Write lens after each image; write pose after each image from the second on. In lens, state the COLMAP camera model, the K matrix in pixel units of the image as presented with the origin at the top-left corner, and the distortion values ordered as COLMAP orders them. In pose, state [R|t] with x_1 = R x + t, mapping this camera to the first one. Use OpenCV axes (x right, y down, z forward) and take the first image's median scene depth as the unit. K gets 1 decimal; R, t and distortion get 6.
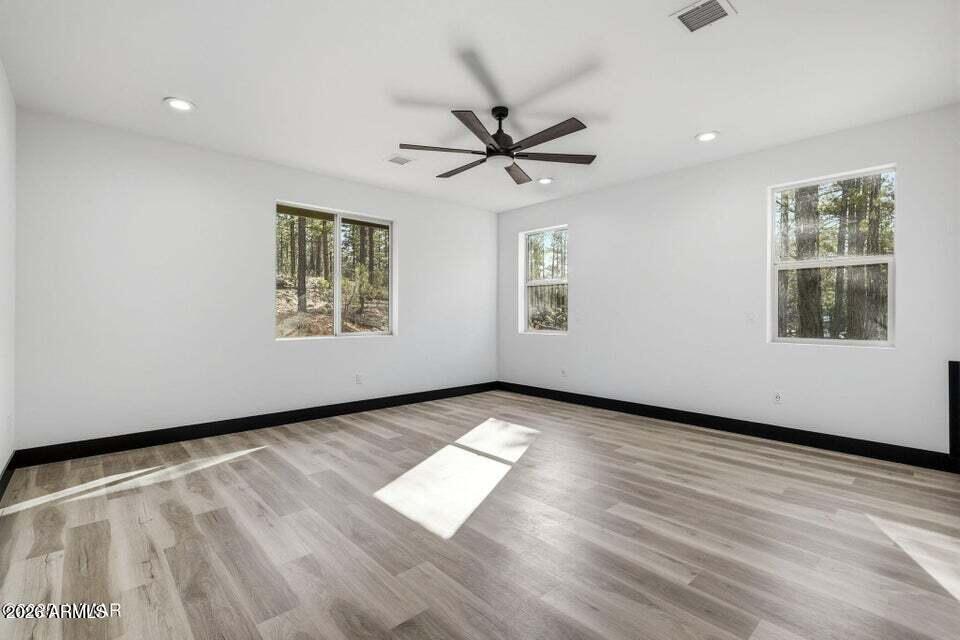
lens RADIAL K [[460.6, 0, 480.0], [0, 460.6, 320.0], [0, 0, 1]] dist [-0.001136, -0.000166]
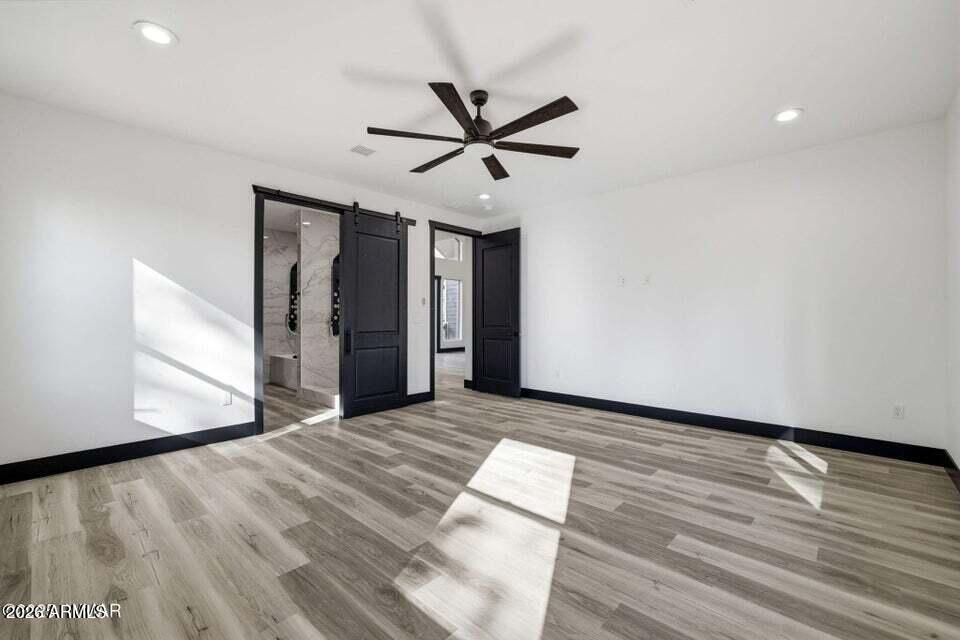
lens RADIAL K [[410.1, 0, 480.0], [0, 410.1, 320.0], [0, 0, 1]] dist [-0.001095, -0.000156]
pose [[-0.996277, -0.002787, -0.086160, 0.111808], [-0.004520, 0.999791, 0.019934, -0.023195], [0.086087, 0.020249, -0.996082, 1.794041]]
